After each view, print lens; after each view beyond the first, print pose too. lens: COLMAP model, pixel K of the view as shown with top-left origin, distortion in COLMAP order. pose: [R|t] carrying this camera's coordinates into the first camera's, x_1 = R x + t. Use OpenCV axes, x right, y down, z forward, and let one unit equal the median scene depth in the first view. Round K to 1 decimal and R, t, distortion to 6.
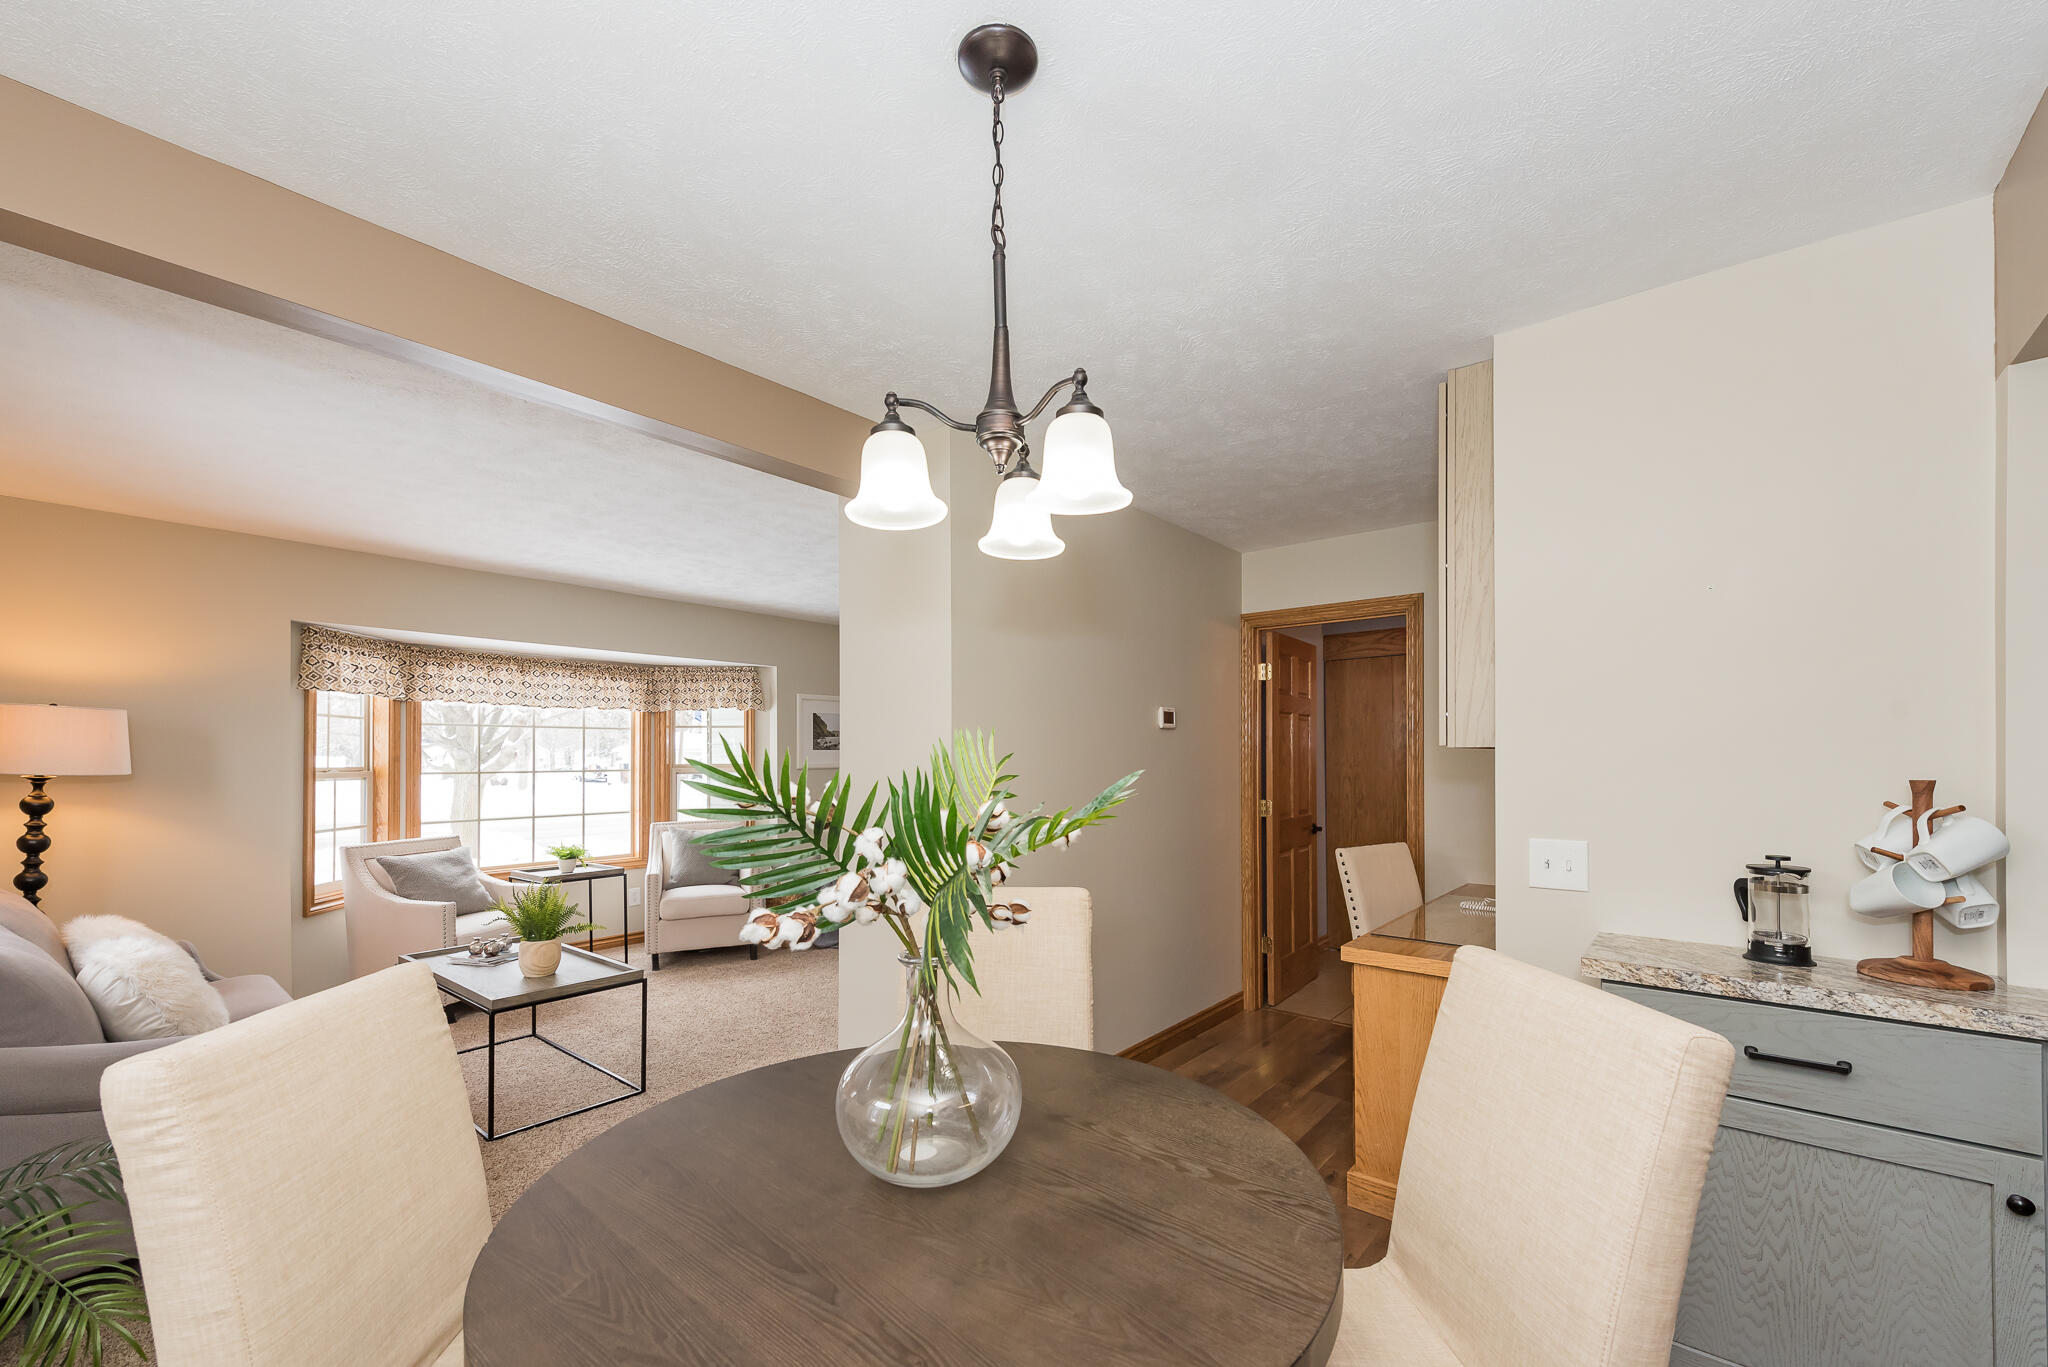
lens RADIAL K [[824.4, 0, 1008.4], [0, 824.4, 747.4], [0, 0, 1]] dist [0.010092, -0.001750]
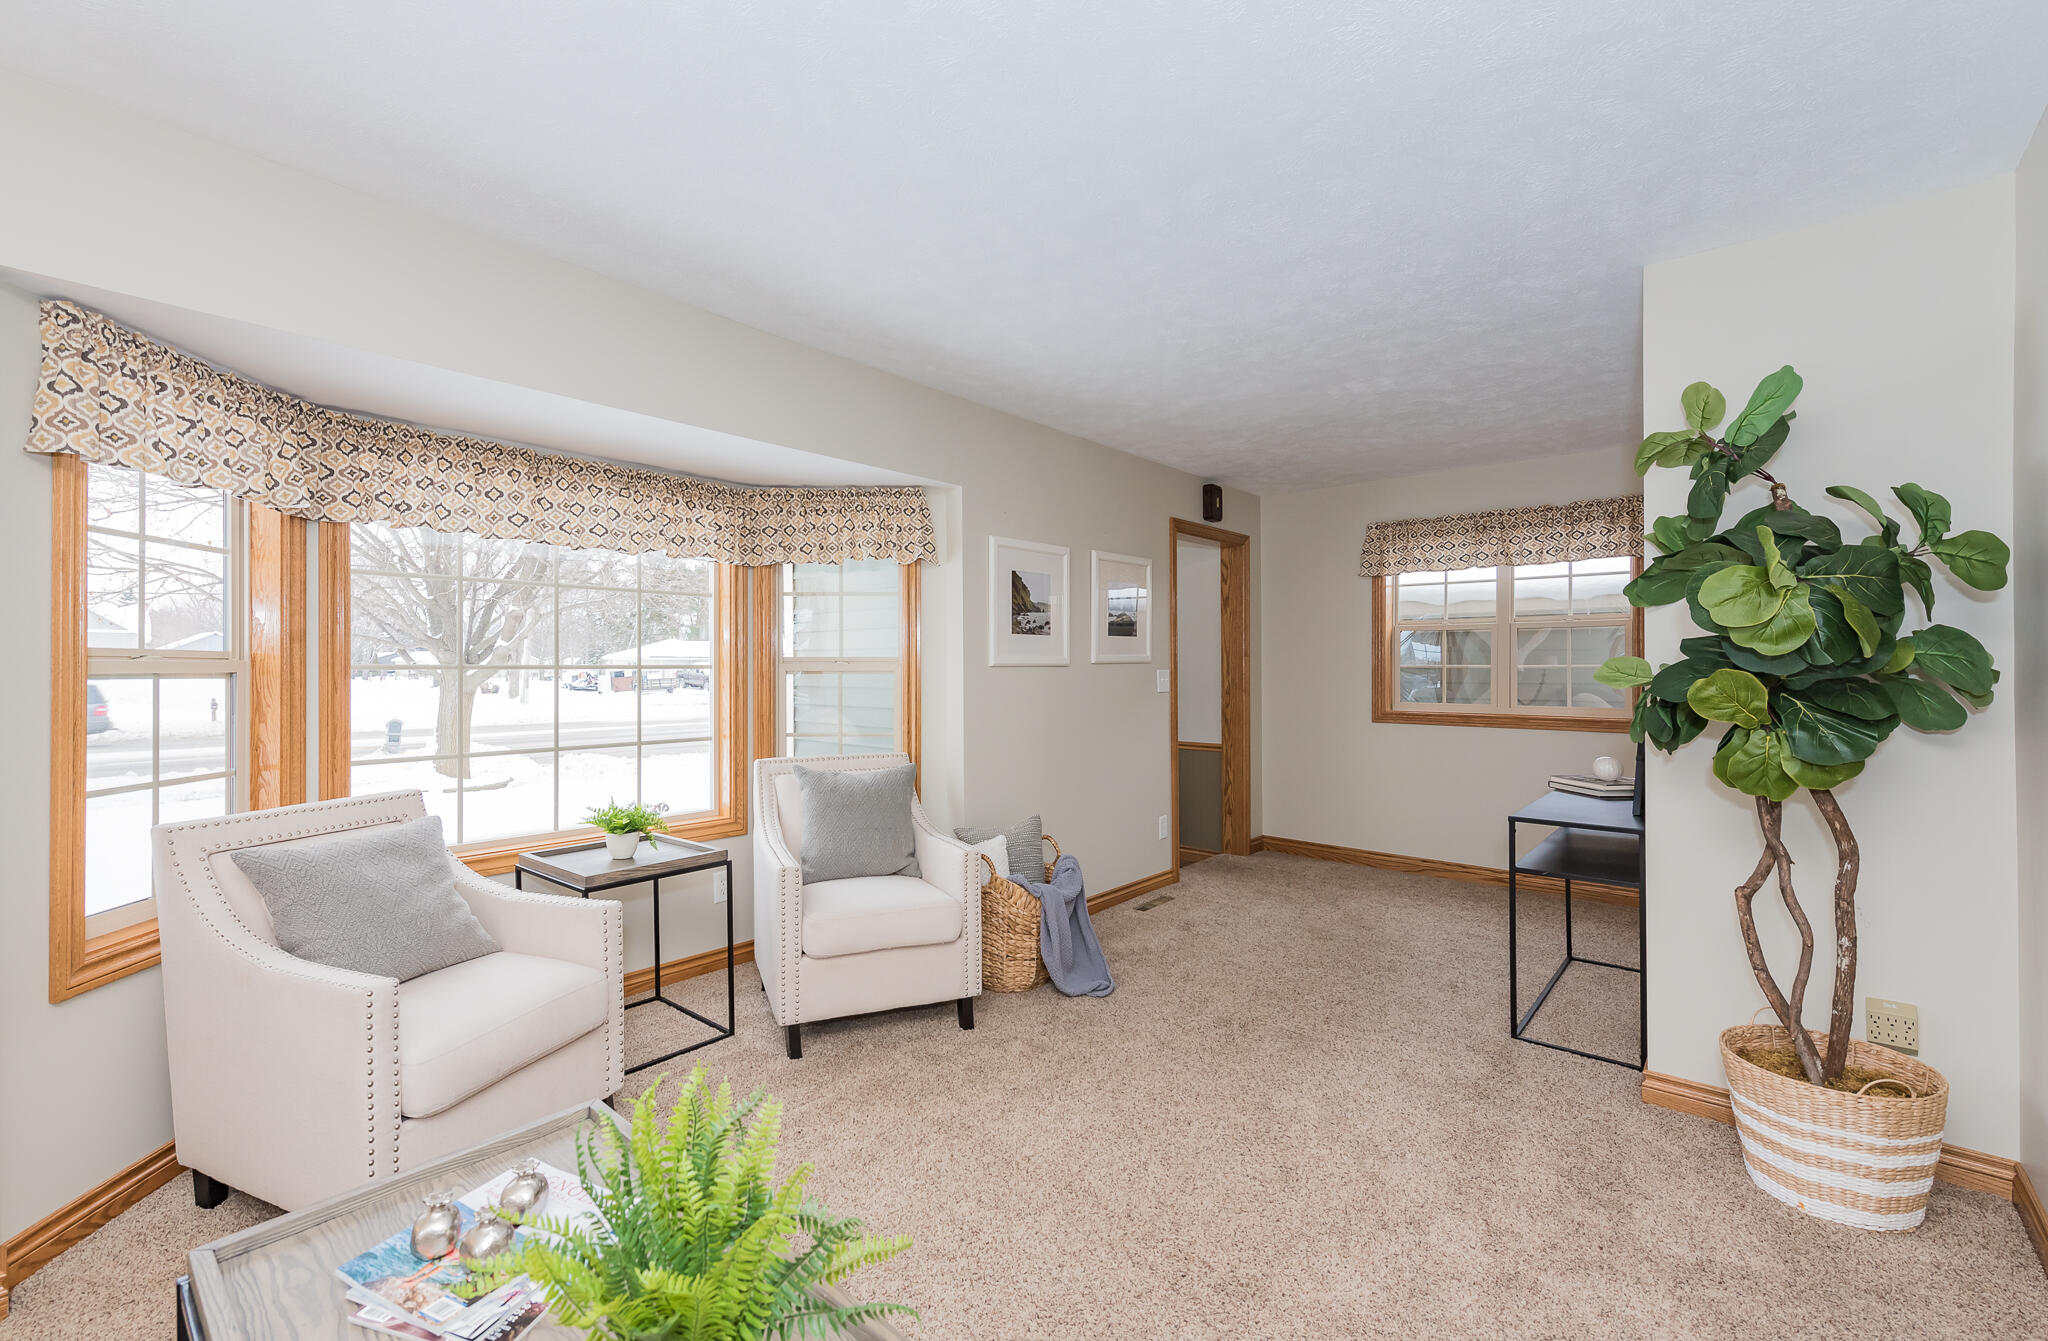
lens RADIAL K [[824.0, 0, 943.9], [0, 824.0, 668.1], [0, 0, 1]] dist [-0.001588, 0.000079]
pose [[0.998867, 0.002701, -0.047522, -0.289241], [-0.002104, 0.999918, 0.012622, 0.022961], [0.047552, -0.012508, 0.998790, 0.462759]]
